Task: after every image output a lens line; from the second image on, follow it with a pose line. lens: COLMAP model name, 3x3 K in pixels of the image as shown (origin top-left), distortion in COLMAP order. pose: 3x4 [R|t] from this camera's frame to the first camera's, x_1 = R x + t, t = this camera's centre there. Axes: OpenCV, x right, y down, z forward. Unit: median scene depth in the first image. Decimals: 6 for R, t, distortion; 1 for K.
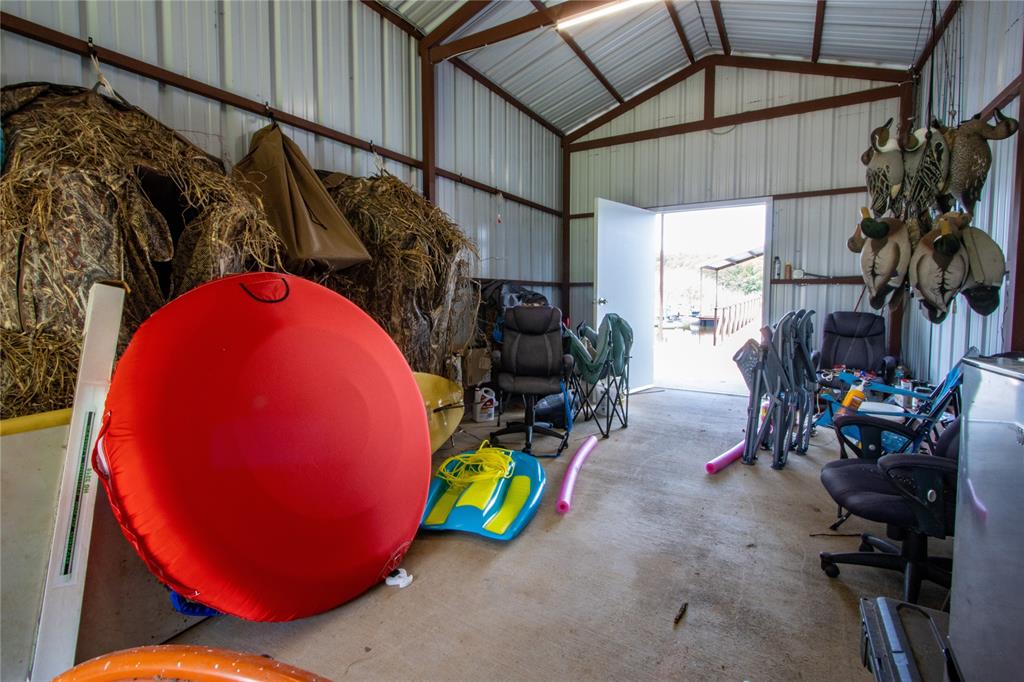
lens RADIAL K [[469.7, 0, 503.1], [0, 469.7, 326.4], [0, 0, 1]] dist [-0.017591, 0.000859]
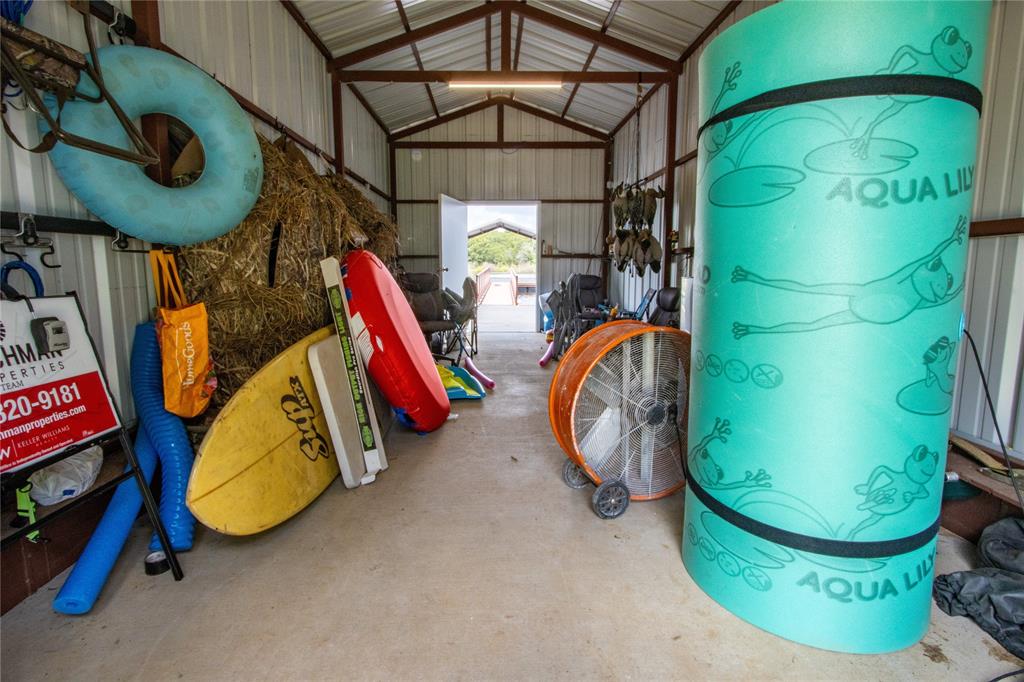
lens RADIAL K [[469.7, 0, 503.1], [0, 469.7, 326.4], [0, 0, 1]] dist [-0.017591, 0.000859]
pose [[0.842428, -0.069249, 0.534341, -0.412880], [0.036063, 0.996729, 0.072317, 0.020464], [-0.537601, -0.041652, 0.842170, -0.275538]]
